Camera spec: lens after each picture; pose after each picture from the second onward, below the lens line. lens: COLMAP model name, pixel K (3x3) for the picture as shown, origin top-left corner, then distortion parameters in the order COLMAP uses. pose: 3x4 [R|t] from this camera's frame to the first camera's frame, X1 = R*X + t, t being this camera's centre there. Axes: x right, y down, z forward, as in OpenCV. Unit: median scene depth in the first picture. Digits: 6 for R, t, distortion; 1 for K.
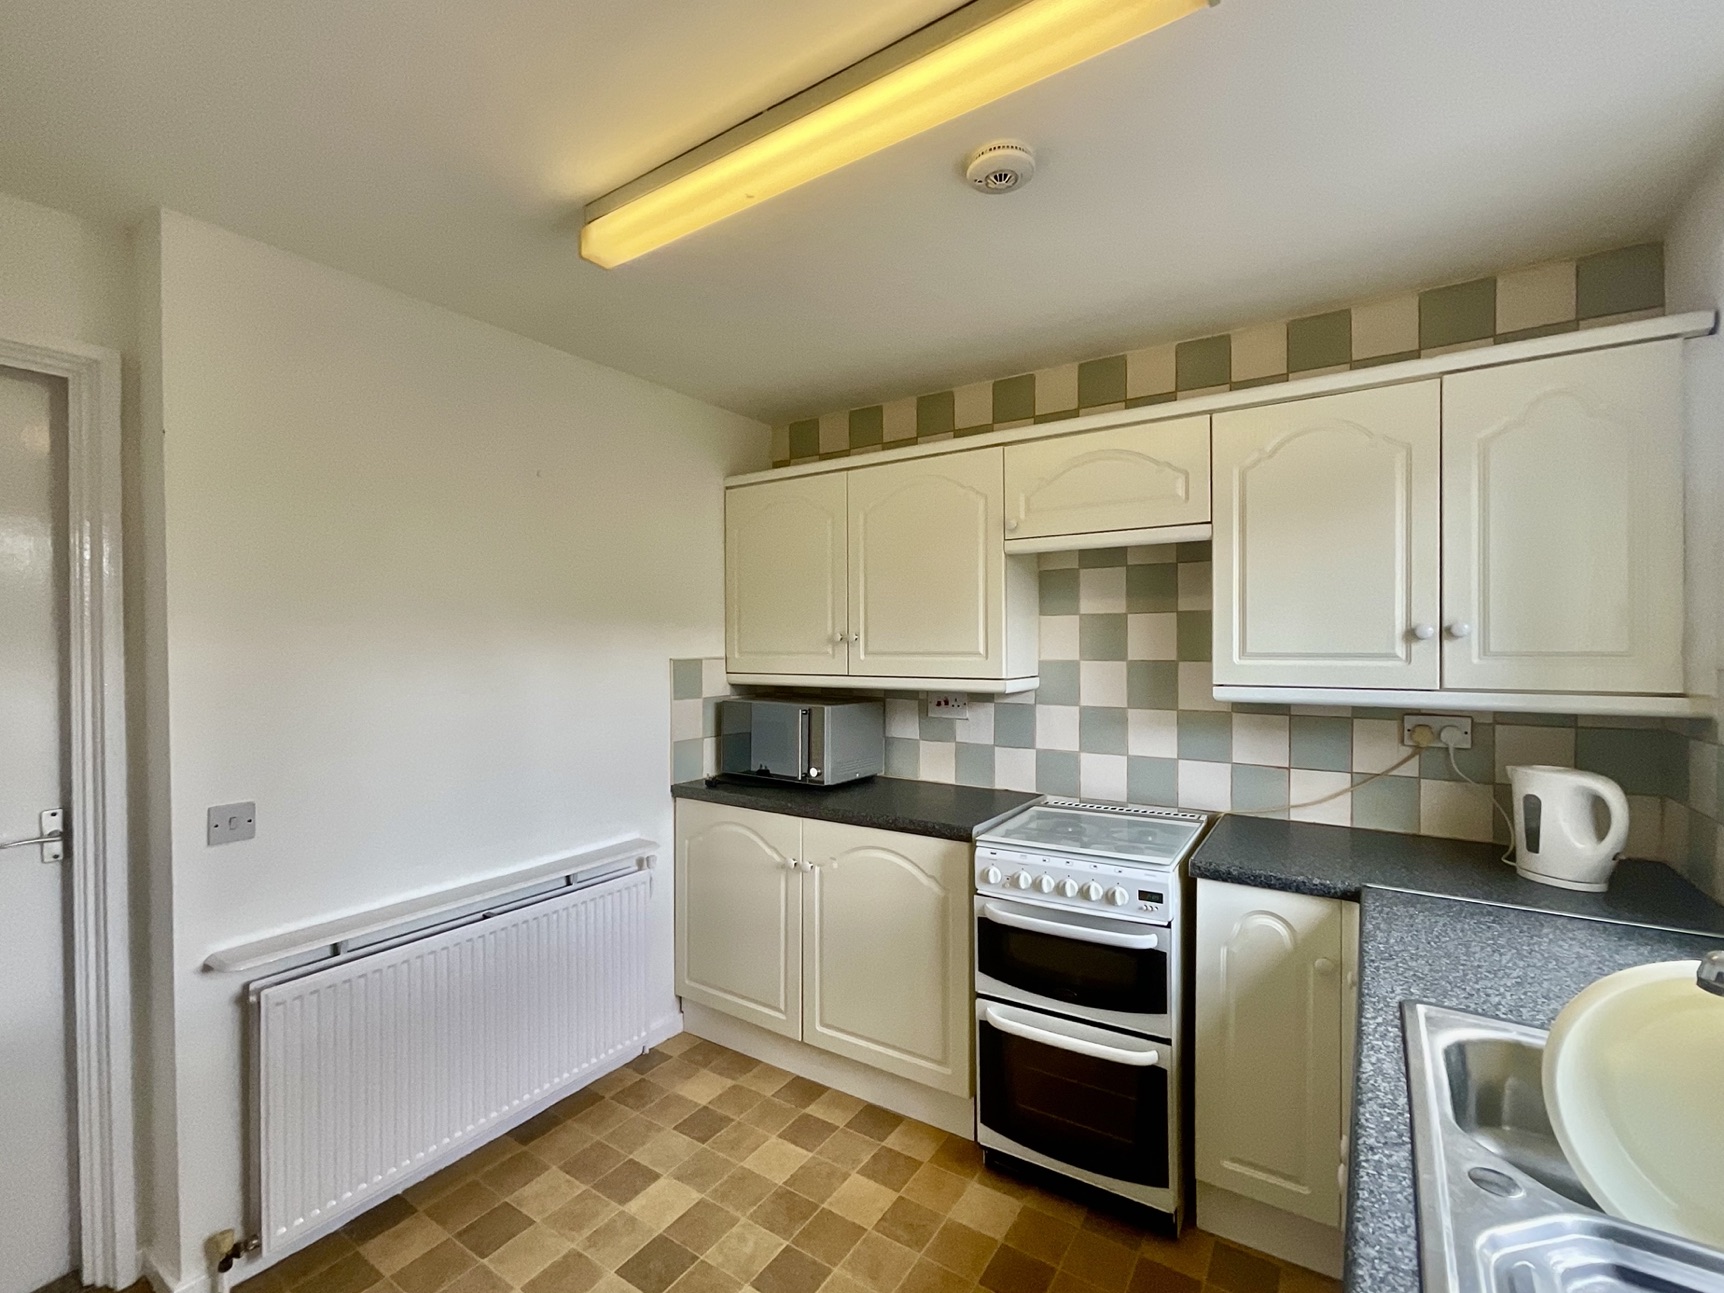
lens RADIAL K [[769.8, 0, 862.0], [0, 769.8, 646.5], [0, 0, 1]] dist [0.003795, 0.000605]
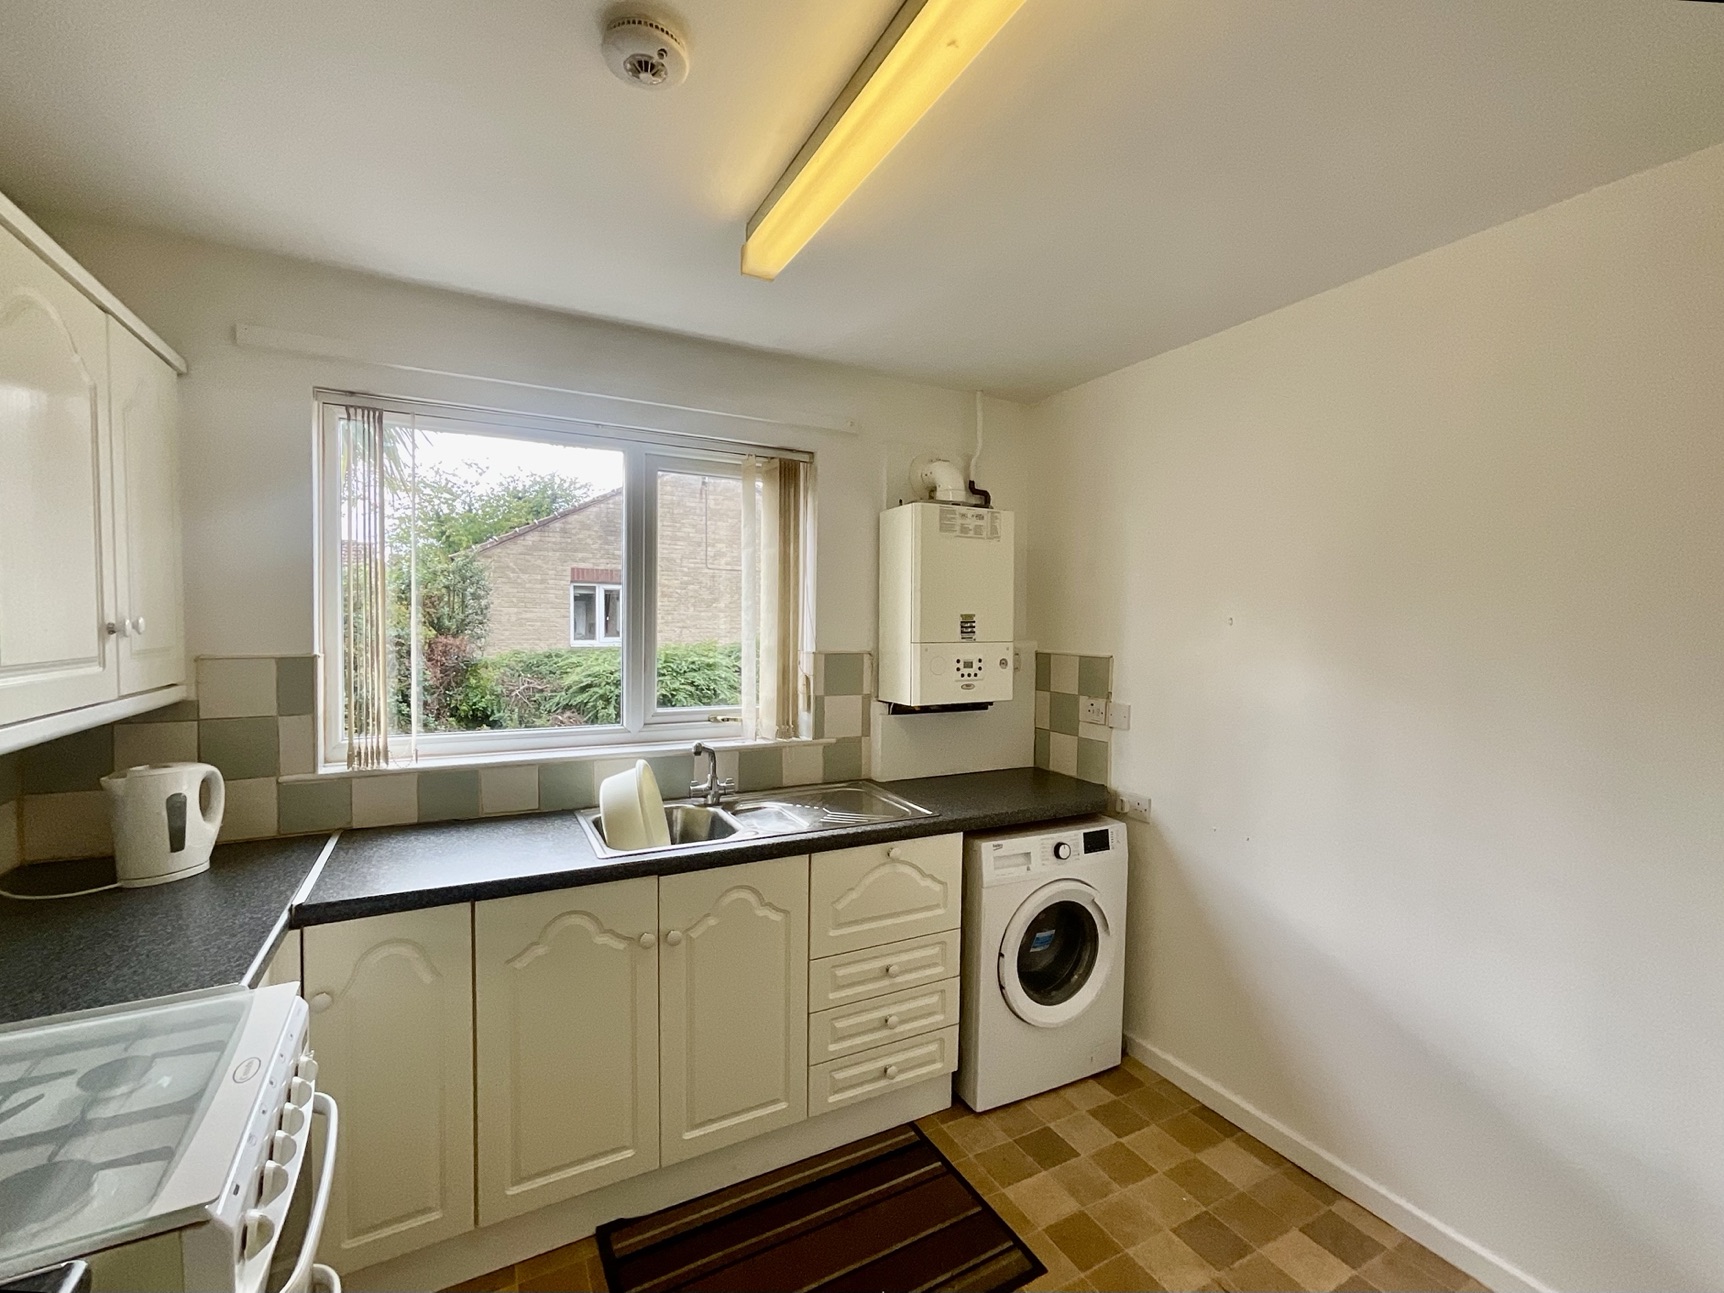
lens RADIAL K [[769.8, 0, 862.0], [0, 769.8, 646.5], [0, 0, 1]] dist [0.003795, 0.000605]
pose [[-0.883965, -0.019512, 0.467145, -0.253537], [-0.000235, 0.999147, 0.041288, -0.026357], [-0.467552, 0.036387, -0.883216, 1.028398]]
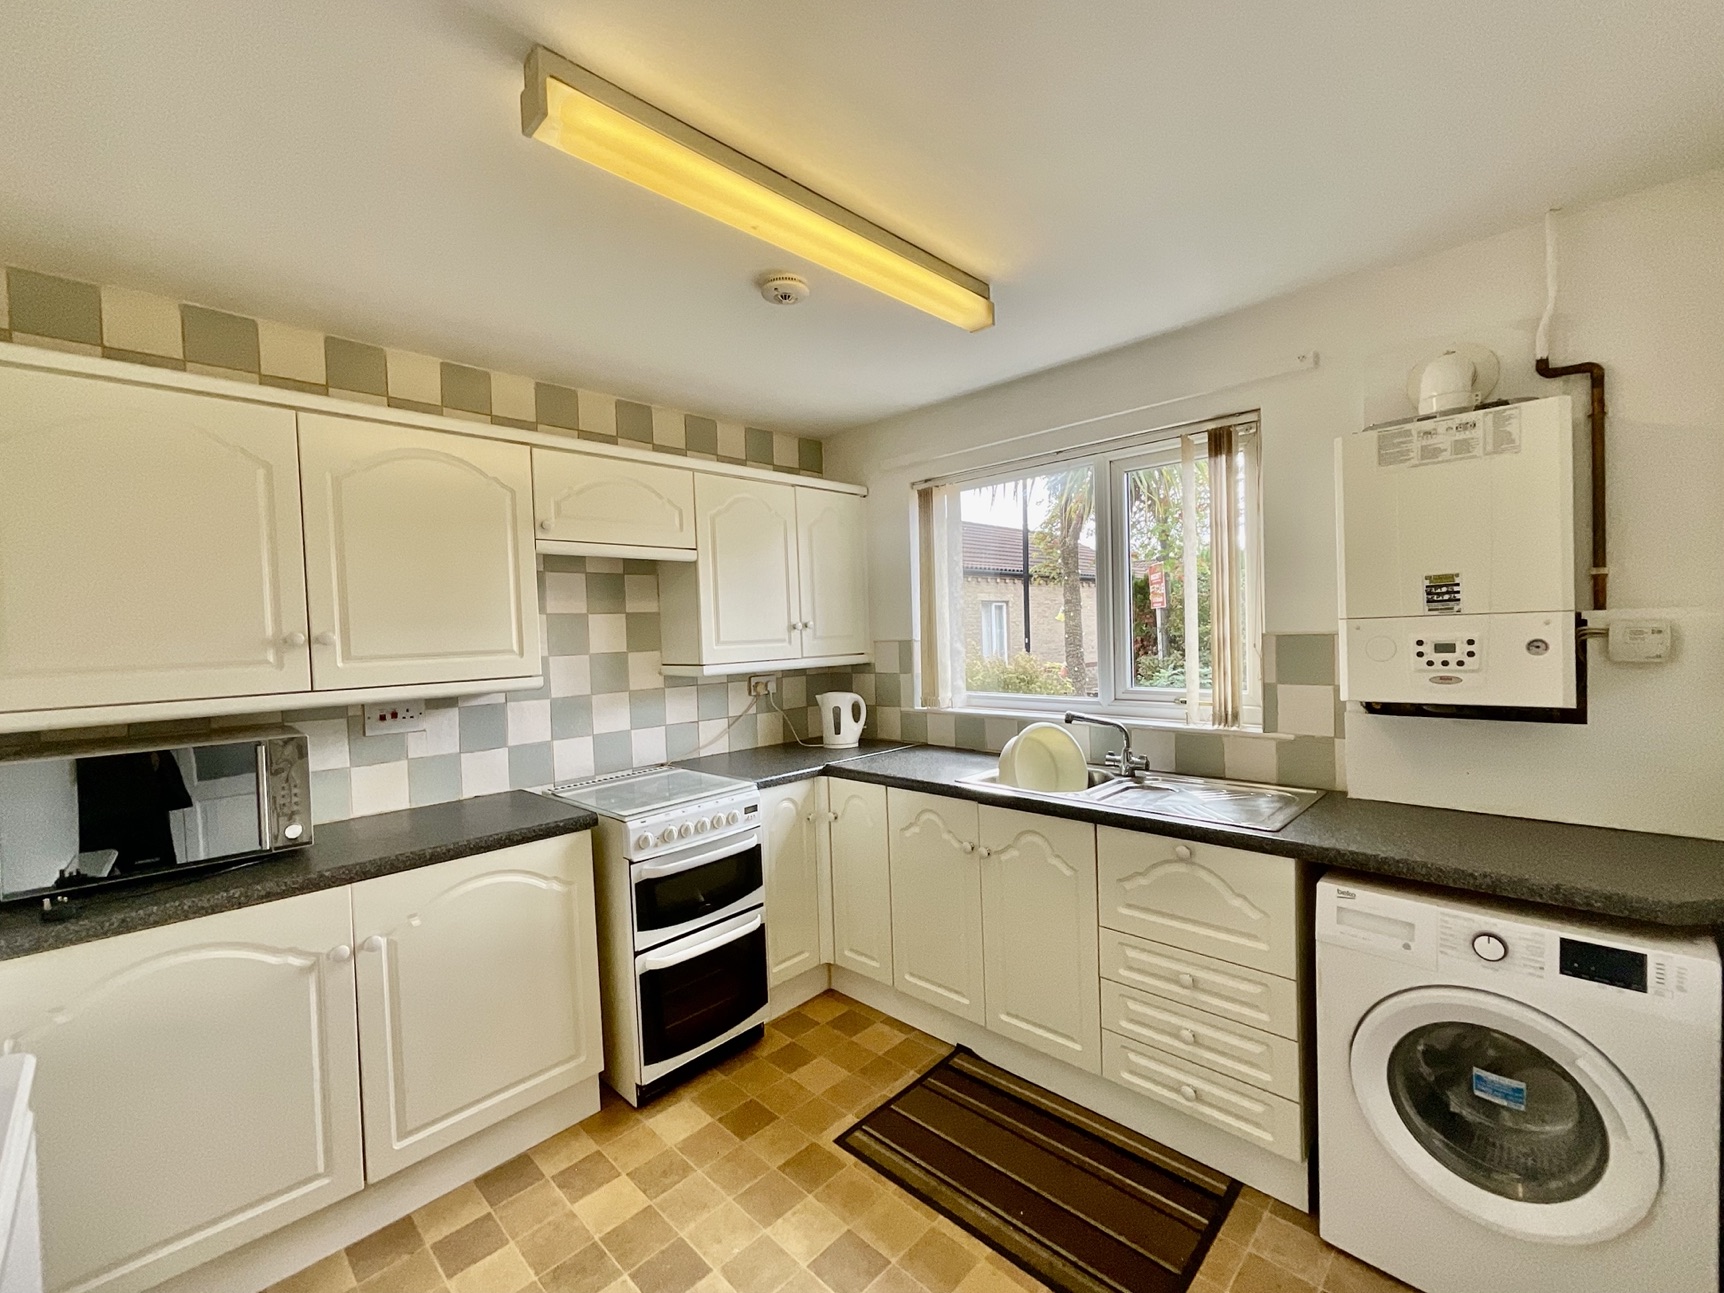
lens RADIAL K [[717.8, 0, 856.4], [0, 717.8, 651.5], [0, 0, 1]] dist [0.001016, 0.000304]
pose [[0.191145, -0.026519, 0.981203, -0.677858], [0.042237, 0.998931, 0.018770, 0.011309], [-0.980653, 0.037855, 0.192061, 0.410709]]
